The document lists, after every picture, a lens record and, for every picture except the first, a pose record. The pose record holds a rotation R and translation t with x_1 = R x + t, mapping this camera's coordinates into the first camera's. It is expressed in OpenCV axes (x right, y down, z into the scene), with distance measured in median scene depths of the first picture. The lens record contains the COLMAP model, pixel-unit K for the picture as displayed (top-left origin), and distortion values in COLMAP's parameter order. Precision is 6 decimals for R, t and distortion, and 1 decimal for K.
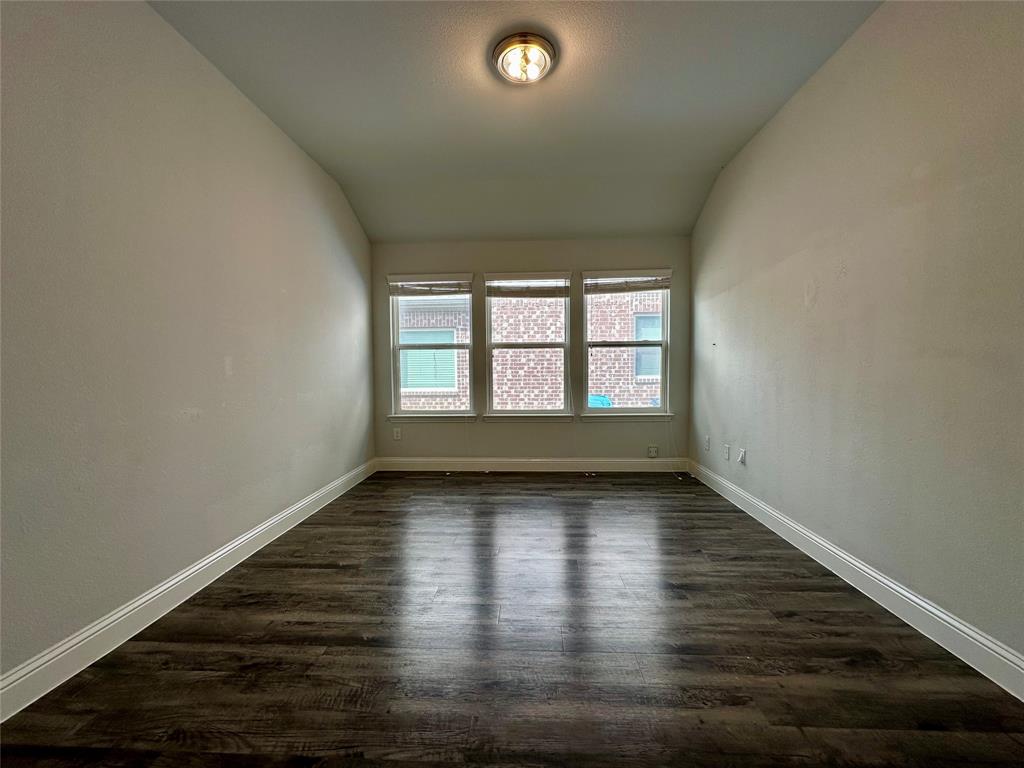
lens RADIAL K [[407.3, 0, 512.0], [0, 407.3, 384.0], [0, 0, 1]] dist [-0.002262, -0.000180]
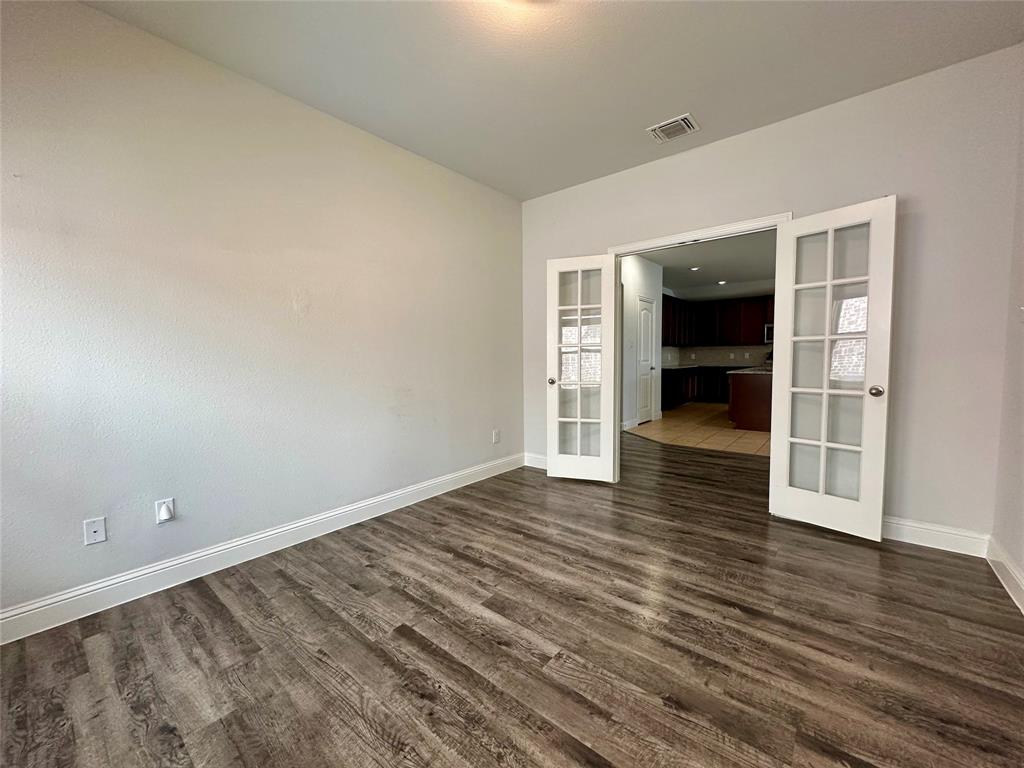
lens RADIAL K [[407.3, 0, 512.0], [0, 407.3, 384.0], [0, 0, 1]] dist [-0.002262, -0.000180]
pose [[-0.799958, -0.018488, 0.599772, -0.440352], [0.049307, 0.994120, 0.096408, -0.099787], [-0.598027, 0.106696, -0.794342, 1.833022]]
